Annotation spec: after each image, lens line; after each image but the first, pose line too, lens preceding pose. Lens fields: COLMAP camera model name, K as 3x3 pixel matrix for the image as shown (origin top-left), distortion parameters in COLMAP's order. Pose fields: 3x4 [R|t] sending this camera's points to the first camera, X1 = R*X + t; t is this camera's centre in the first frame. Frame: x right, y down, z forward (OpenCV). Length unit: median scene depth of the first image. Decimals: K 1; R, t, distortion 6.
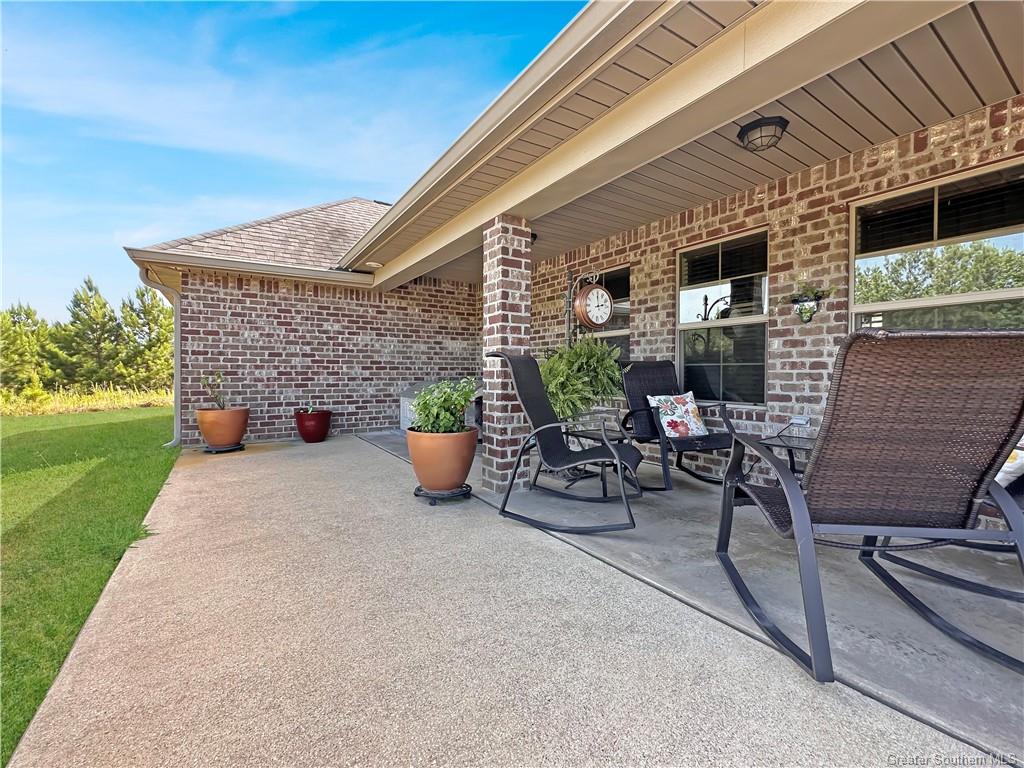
lens RADIAL K [[407.0, 0, 505.0], [0, 407.0, 378.9], [0, 0, 1]] dist [-0.006373, 0.001026]
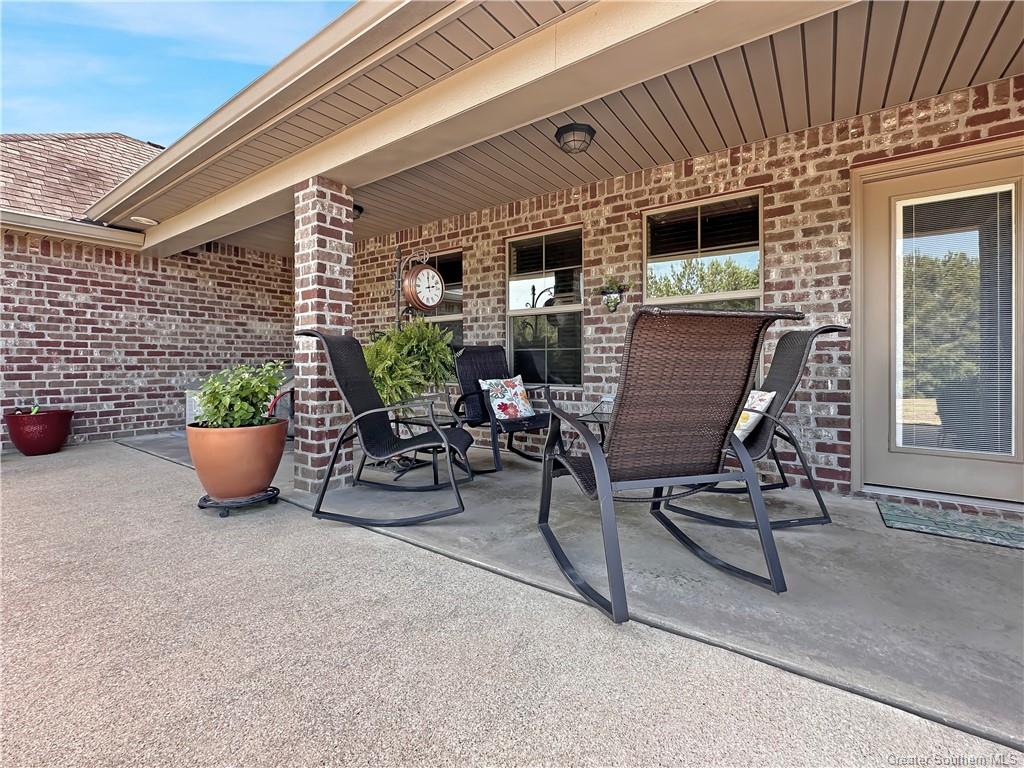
lens RADIAL K [[407.0, 0, 518.2], [0, 407.0, 384.3], [0, 0, 1]] dist [-0.006373, 0.001026]
pose [[0.935106, -0.013107, 0.354127, 0.089940], [0.016199, 0.999852, -0.005770, 0.062225], [-0.353999, 0.011132, 0.935180, 0.033608]]
